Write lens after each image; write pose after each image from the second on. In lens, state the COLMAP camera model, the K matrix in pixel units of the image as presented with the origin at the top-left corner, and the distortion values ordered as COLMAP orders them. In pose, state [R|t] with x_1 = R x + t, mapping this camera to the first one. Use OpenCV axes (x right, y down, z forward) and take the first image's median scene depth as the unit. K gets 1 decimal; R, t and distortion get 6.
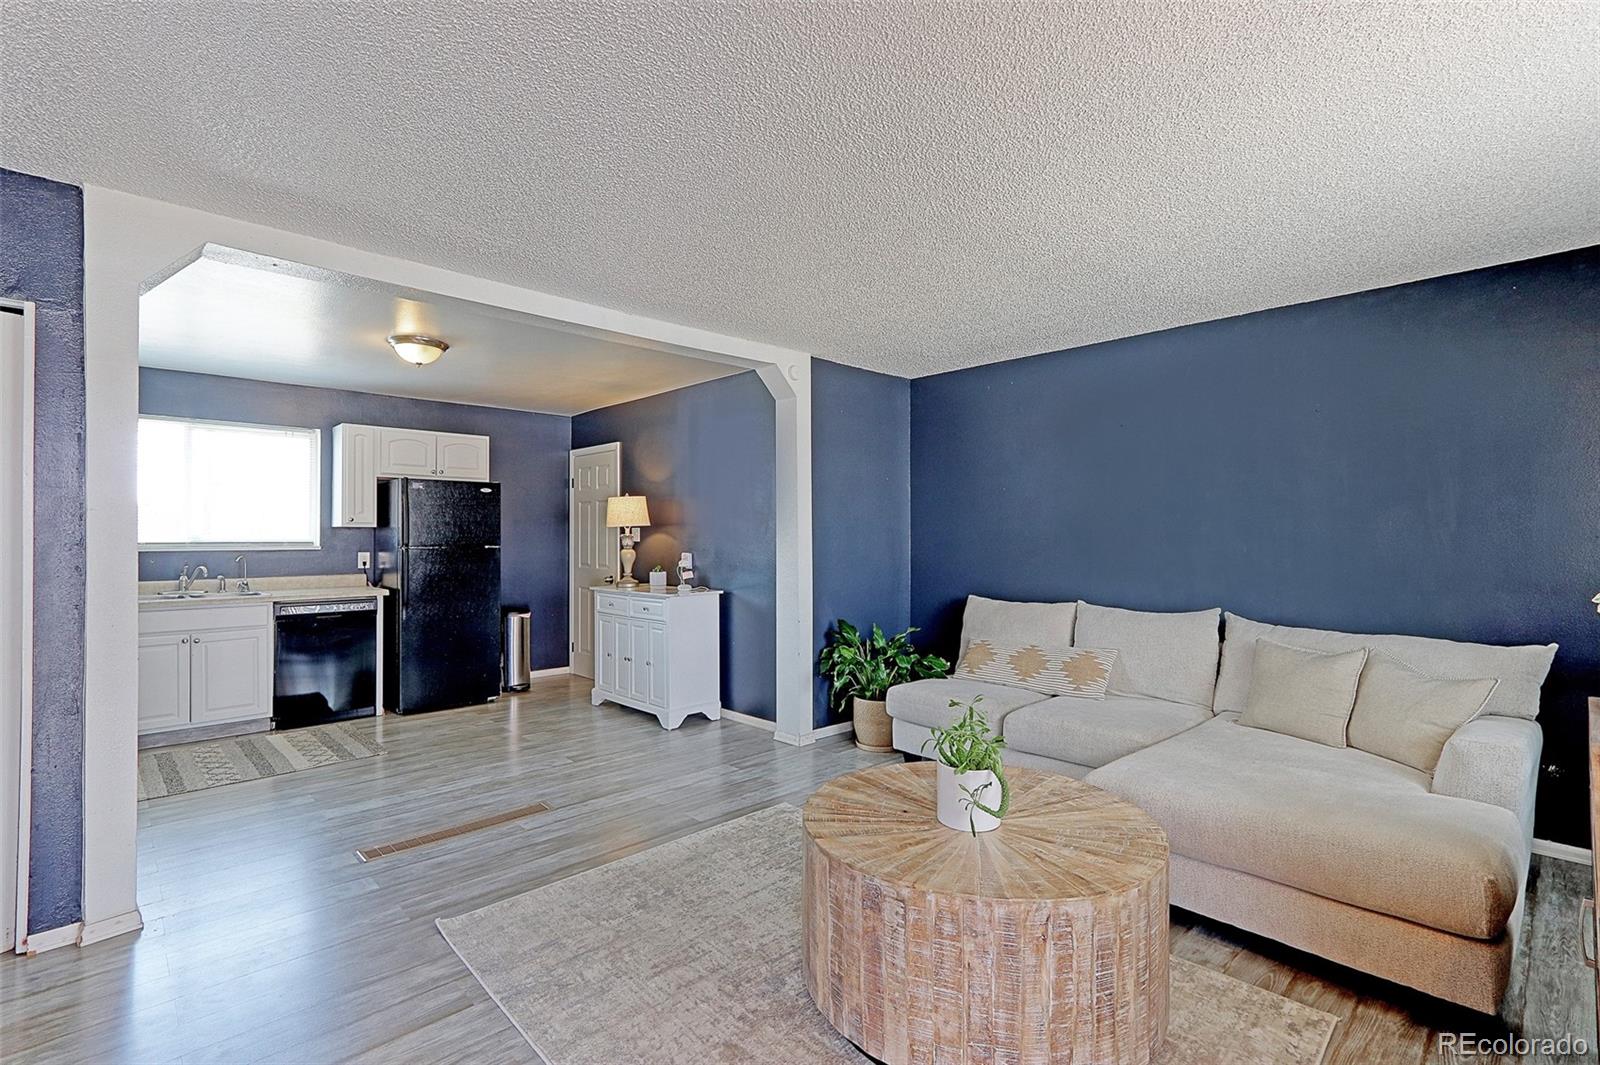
lens RADIAL K [[733.5, 0, 791.9], [0, 733.5, 528.6], [0, 0, 1]] dist [0.002016, 0.000964]
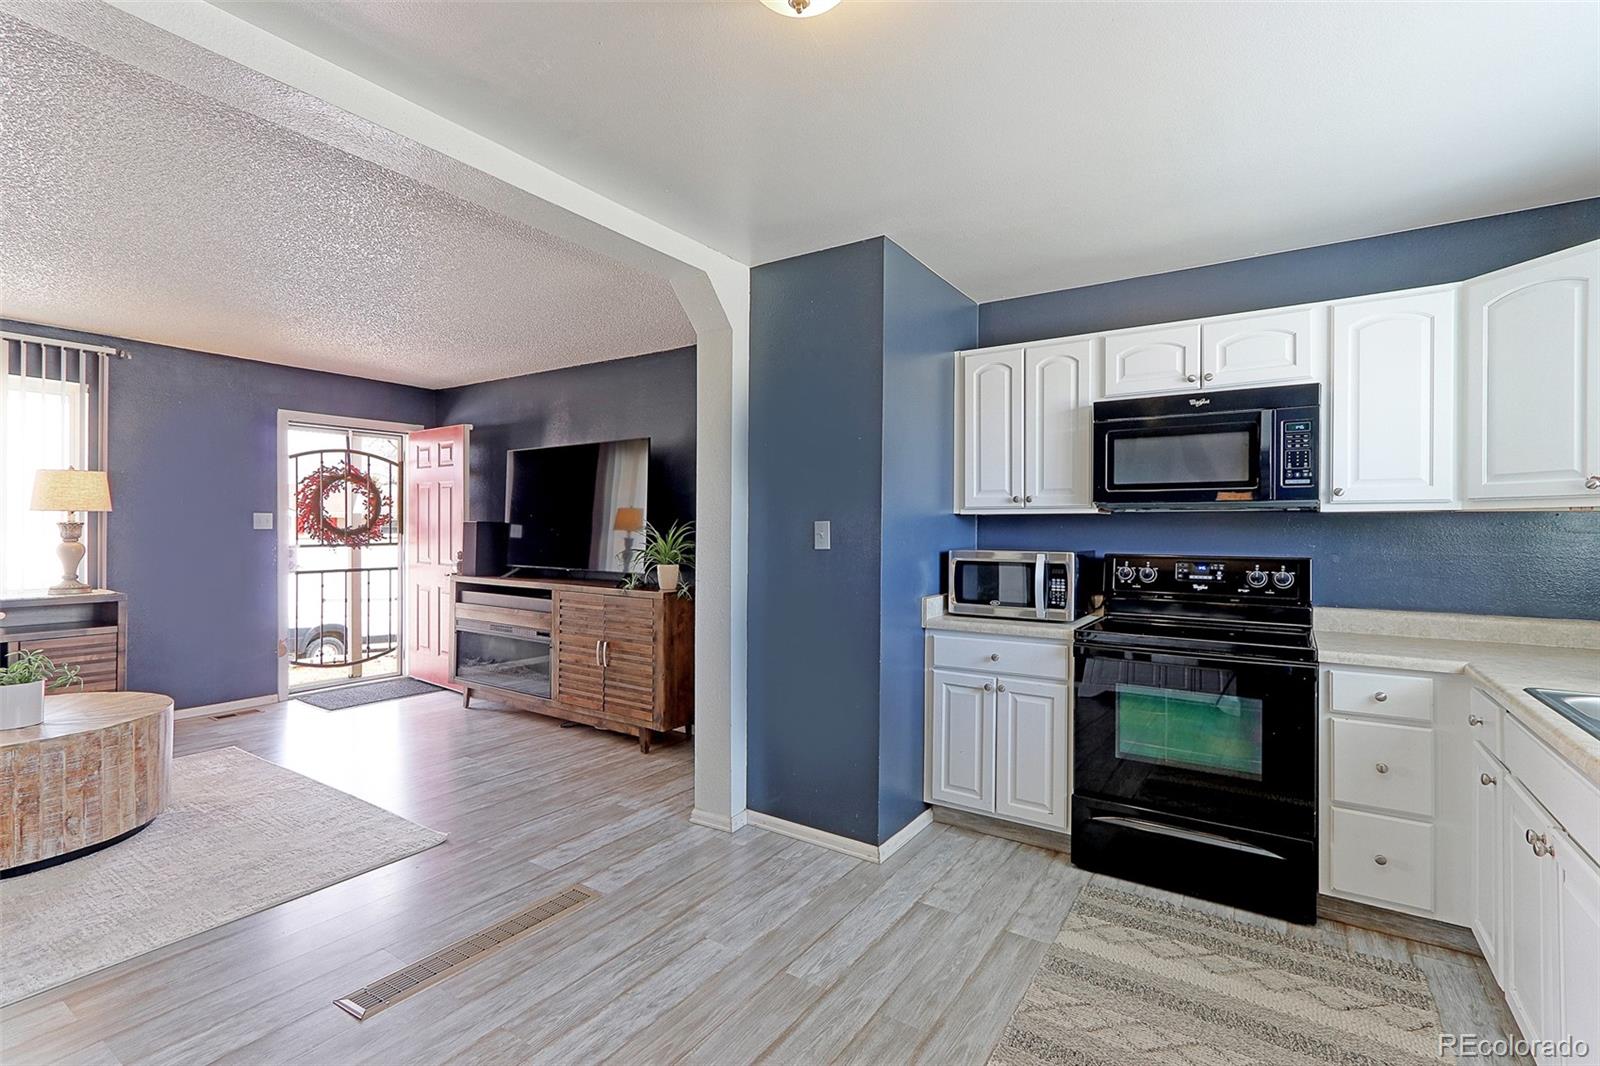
lens RADIAL K [[733.5, 0, 791.9], [0, 733.5, 529.1], [0, 0, 1]] dist [0.002016, 0.000964]
pose [[-0.975051, -0.006193, -0.221896, -0.456680], [-0.004555, 0.999958, -0.007893, 0.016008], [0.221936, -0.006685, -0.975038, 1.388167]]
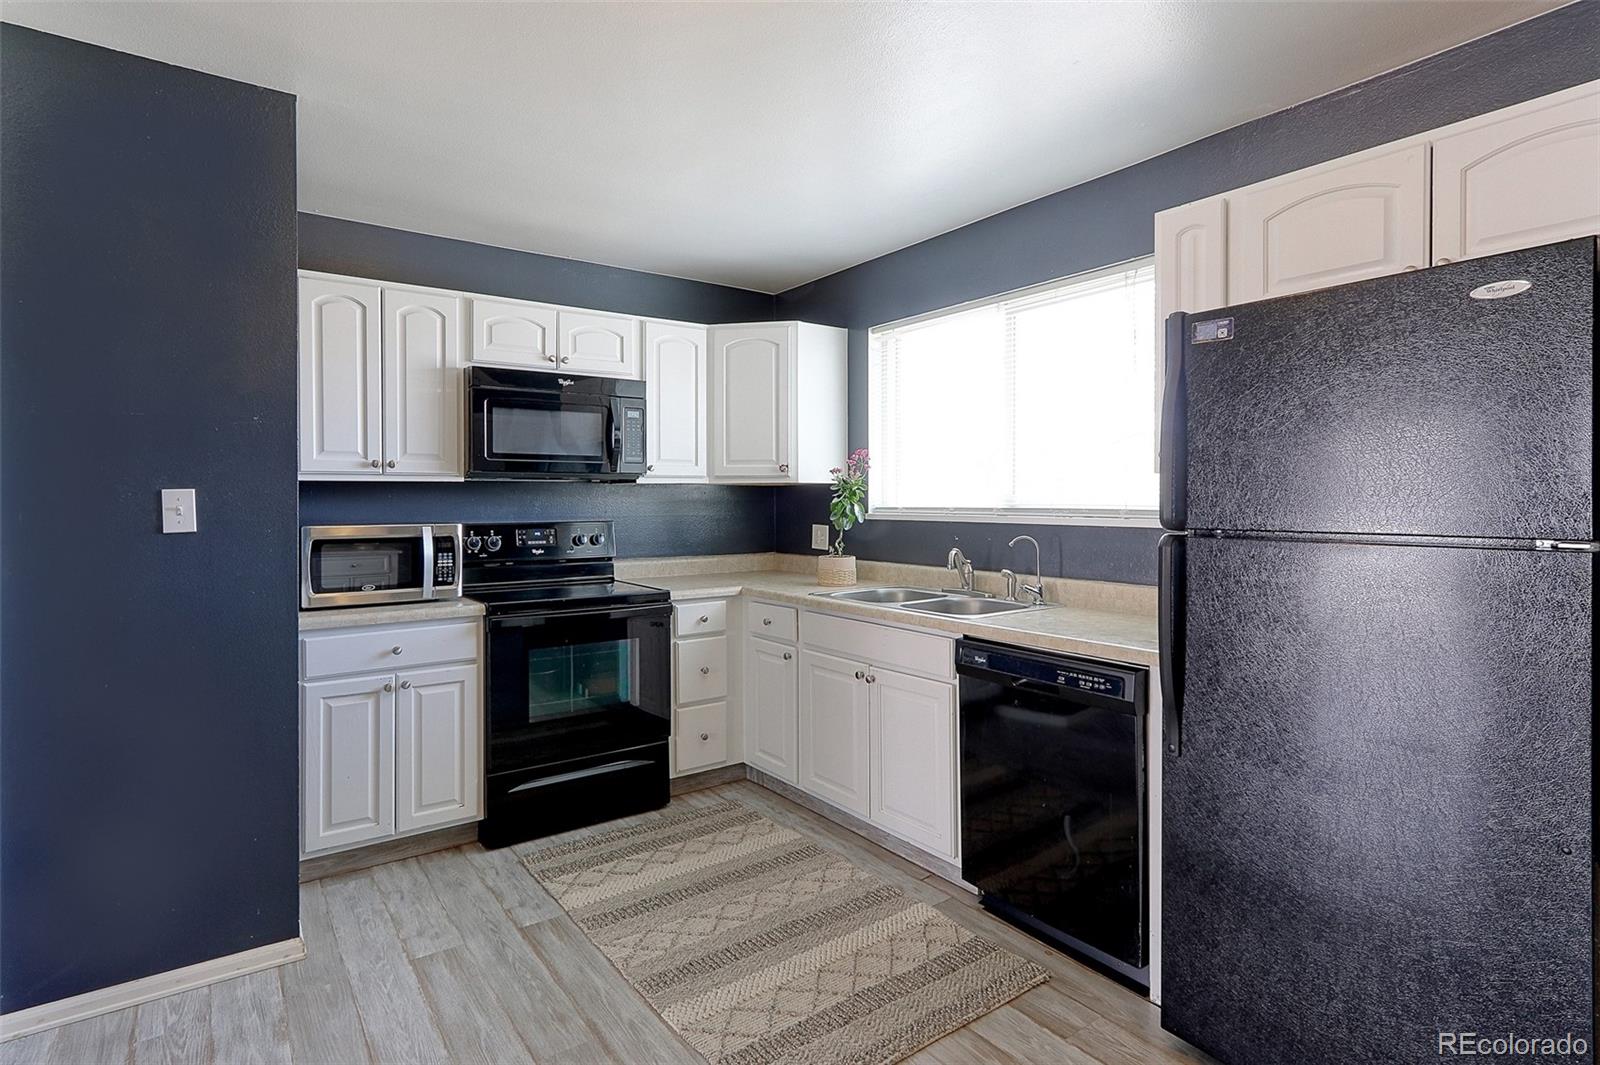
lens RADIAL K [[800.3, 0, 756.5], [0, 800.3, 504.7], [0, 0, 1]] dist [-0.001489, 0.001000]
pose [[-0.152093, 0.007395, -0.988339, -0.197428], [0.010029, 0.999932, 0.005938, 0.013050], [0.988315, -0.009009, -0.152156, 1.124402]]
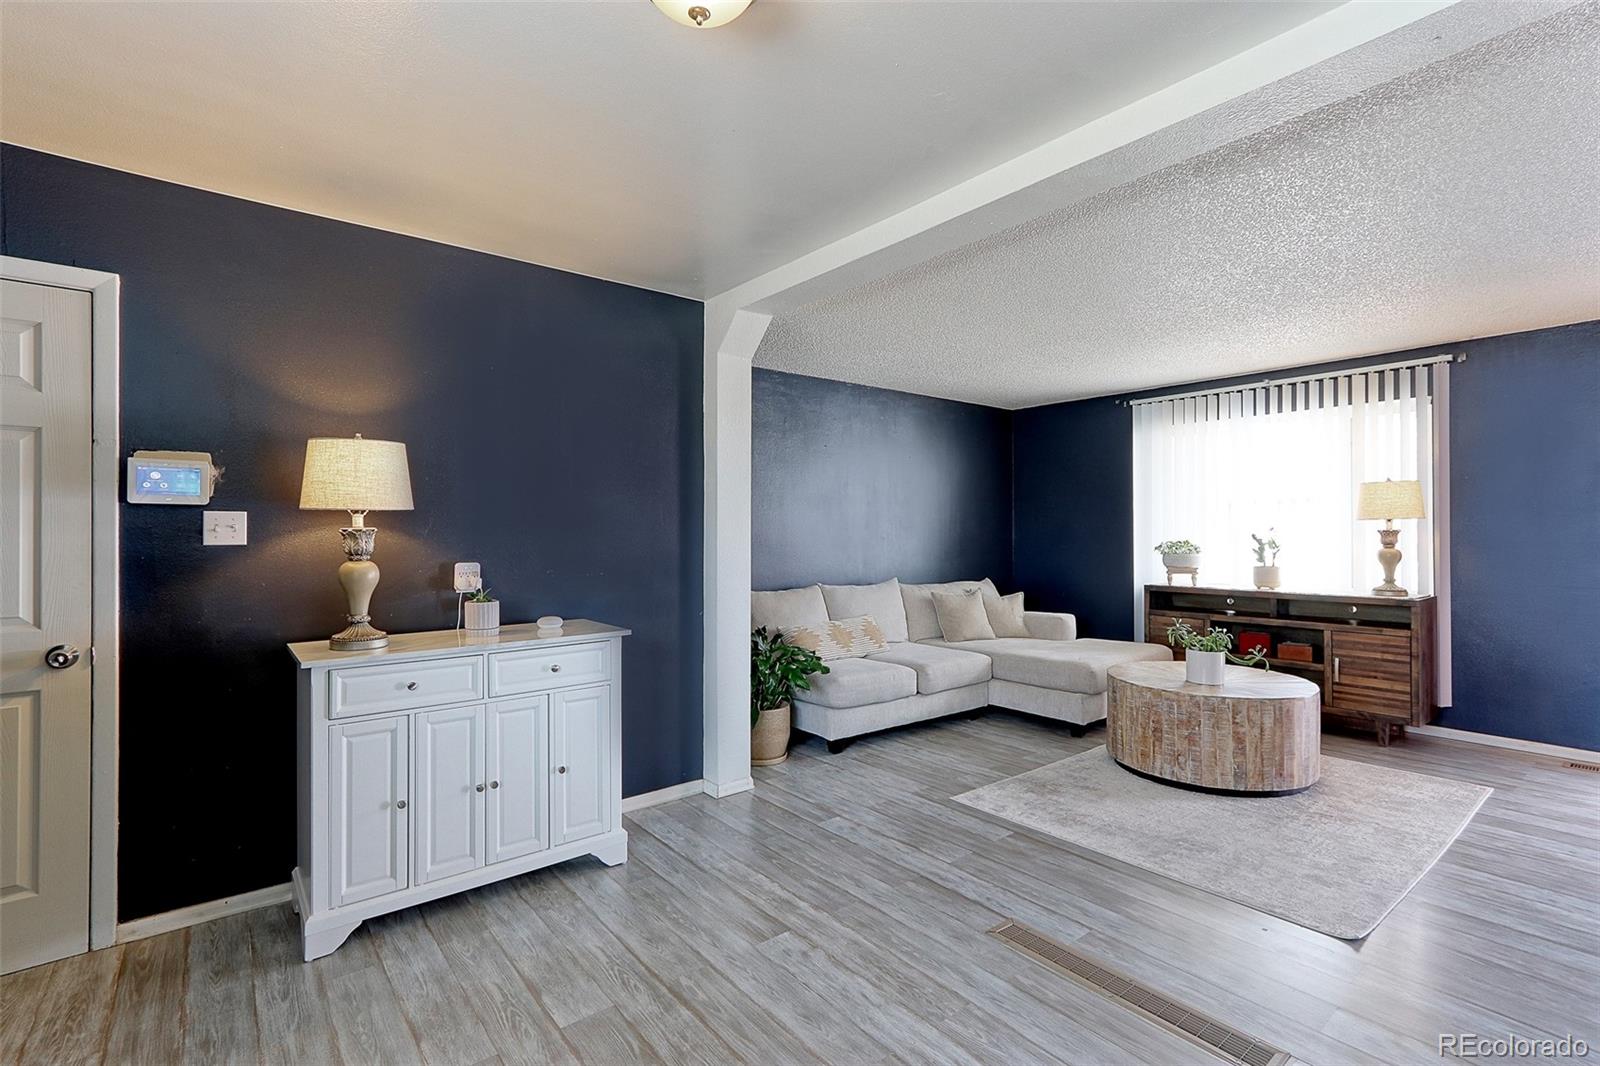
lens RADIAL K [[737.5, 0, 793.5], [0, 737.5, 527.5], [0, 0, 1]] dist [0.002775, 0.000511]
pose [[0.082756, 0.006740, 0.996547, -0.883954], [-0.007032, 0.999956, -0.006179, 0.012949], [-0.996545, -0.006497, 0.082799, 0.976042]]
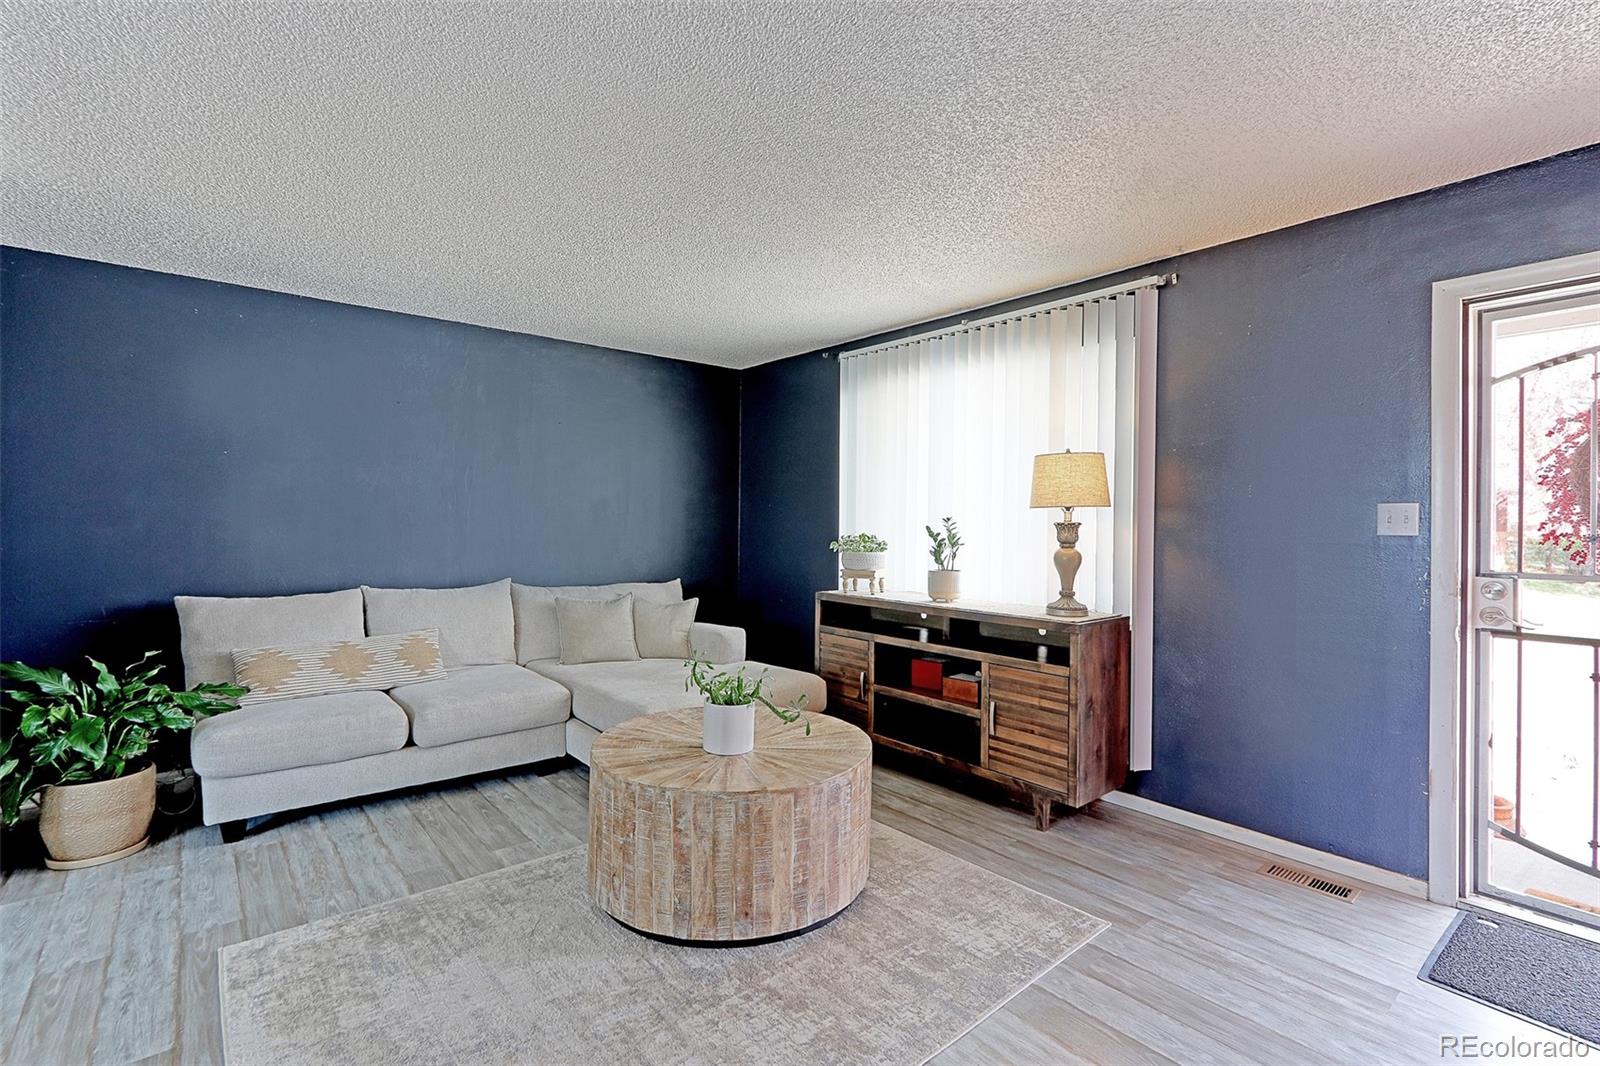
lens RADIAL K [[733.5, 0, 791.9], [0, 733.5, 529.1], [0, 0, 1]] dist [0.002016, 0.000964]
pose [[0.062591, -0.010035, 0.997989, -0.506386], [-0.019036, 0.999756, 0.011247, 0.007203], [-0.997858, -0.019702, 0.062384, 0.426368]]
